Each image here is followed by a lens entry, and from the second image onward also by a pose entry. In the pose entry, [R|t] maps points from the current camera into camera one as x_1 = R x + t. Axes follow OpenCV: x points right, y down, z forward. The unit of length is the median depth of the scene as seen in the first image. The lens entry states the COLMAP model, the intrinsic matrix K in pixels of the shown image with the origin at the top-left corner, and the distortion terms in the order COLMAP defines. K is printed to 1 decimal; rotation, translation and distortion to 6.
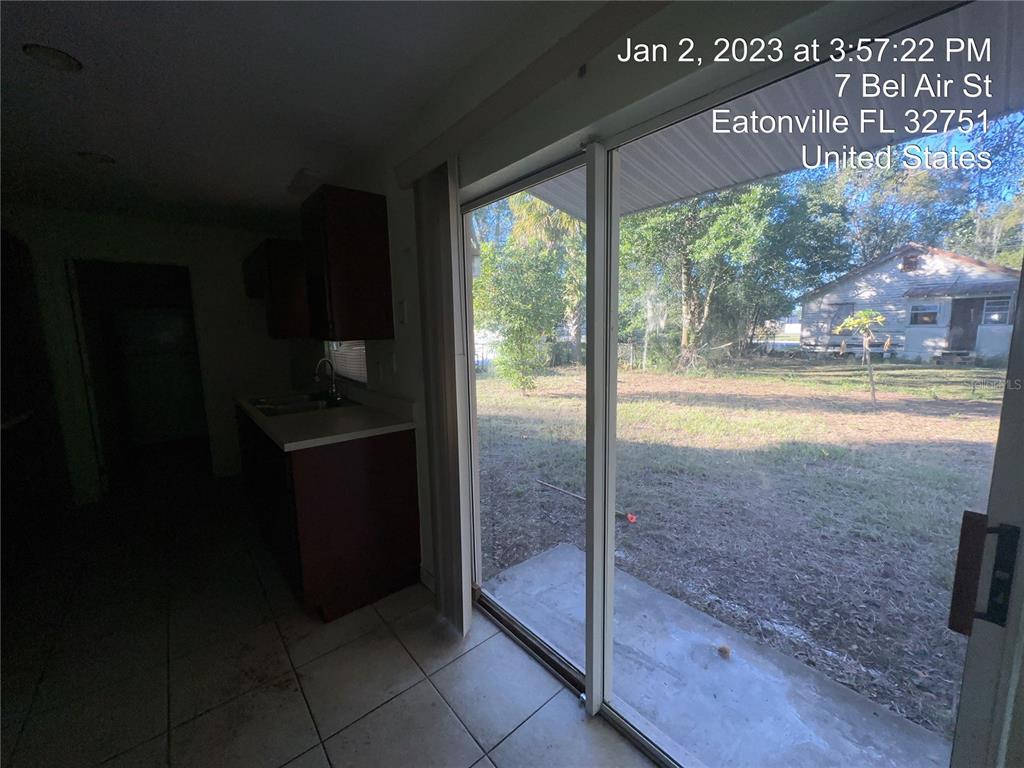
lens RADIAL K [[408.6, 0, 512.0], [0, 408.6, 384.0], [0, 0, 1]] dist [-0.002052, -0.000272]
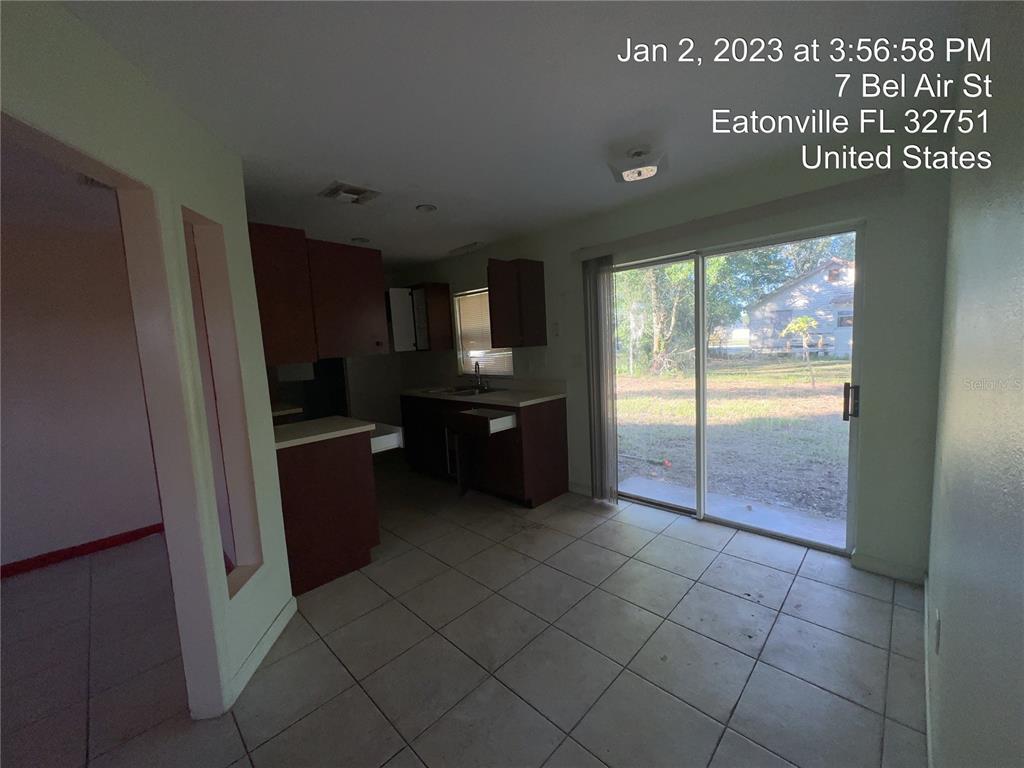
lens RADIAL K [[408.6, 0, 512.0], [0, 408.6, 384.0], [0, 0, 1]] dist [-0.002052, -0.000272]
pose [[0.994741, -0.043889, 0.092538, -0.093873], [0.047048, 0.998373, -0.032231, 0.015036], [-0.090973, 0.036415, 0.995187, -0.102313]]
